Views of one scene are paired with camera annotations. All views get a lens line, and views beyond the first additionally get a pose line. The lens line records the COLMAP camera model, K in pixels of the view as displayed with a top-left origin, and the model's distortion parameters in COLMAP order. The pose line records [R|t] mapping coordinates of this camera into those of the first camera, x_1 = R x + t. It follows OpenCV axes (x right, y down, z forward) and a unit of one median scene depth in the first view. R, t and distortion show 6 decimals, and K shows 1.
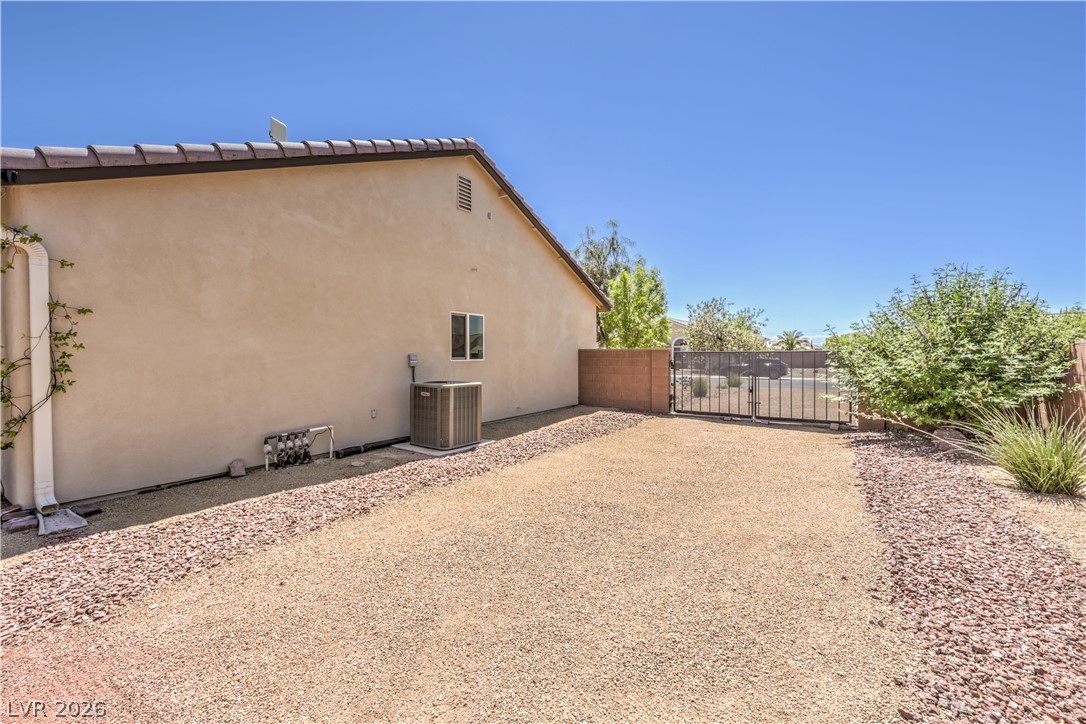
lens RADIAL K [[446.7, 0, 542.3], [0, 446.7, 358.2], [0, 0, 1]] dist [-0.001473, -0.000144]
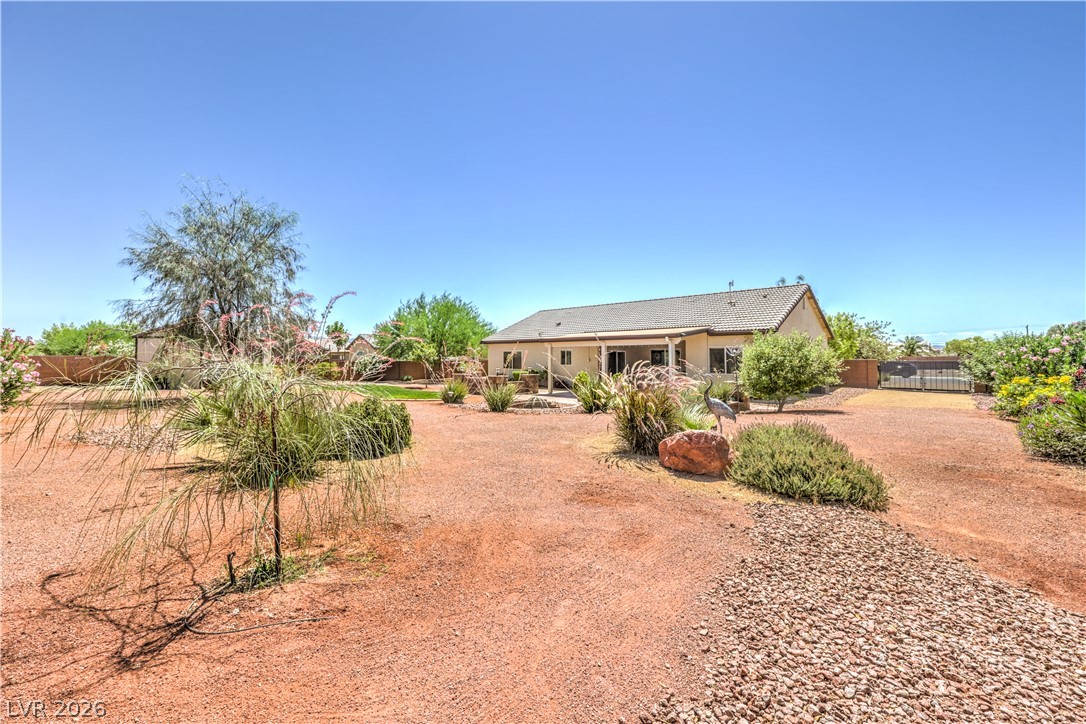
lens RADIAL K [[446.7, 0, 542.3], [0, 446.7, 358.2], [0, 0, 1]] dist [-0.001473, -0.000144]
pose [[0.986605, -0.002939, -0.163101, -0.333801], [0.002226, 0.999987, -0.004553, -0.007501], [0.163113, 0.004129, 0.986599, -0.490632]]
